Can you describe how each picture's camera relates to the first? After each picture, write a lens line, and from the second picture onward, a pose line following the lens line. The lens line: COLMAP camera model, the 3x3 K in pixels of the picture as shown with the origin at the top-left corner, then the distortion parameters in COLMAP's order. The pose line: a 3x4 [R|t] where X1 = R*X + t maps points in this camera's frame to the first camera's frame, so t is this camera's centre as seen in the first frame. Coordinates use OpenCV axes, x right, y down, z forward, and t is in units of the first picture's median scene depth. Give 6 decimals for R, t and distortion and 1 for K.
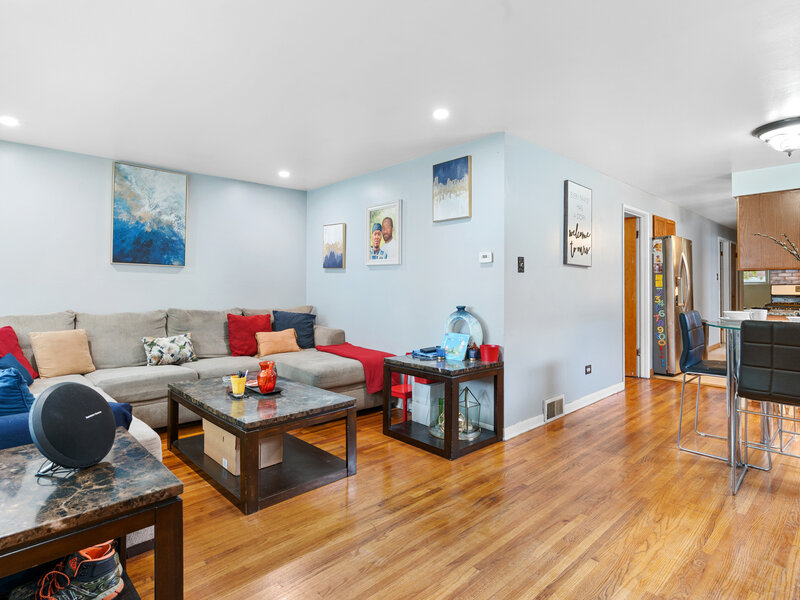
lens RADIAL K [[436.4, 0, 399.4], [0, 436.4, 283.4], [0, 0, 1]] dist [0.003186, 0.000999]
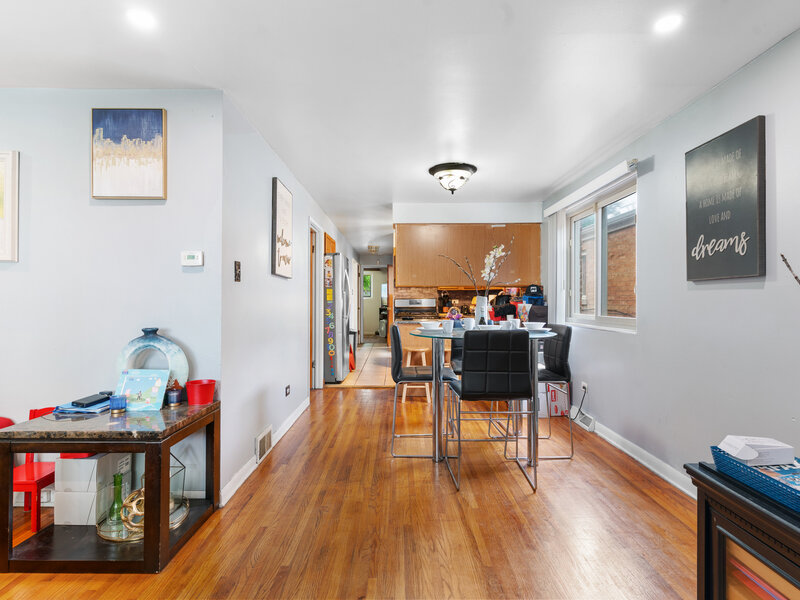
lens RADIAL K [[428.9, 0, 400.0], [0, 428.9, 300.0], [0, 0, 1]] dist [0.000438, 0.001091]
pose [[0.676291, 0.003328, 0.736627, -0.086736], [-0.008173, 0.999962, 0.002986, 0.003358], [-0.736589, -0.008039, 0.676293, 0.267094]]
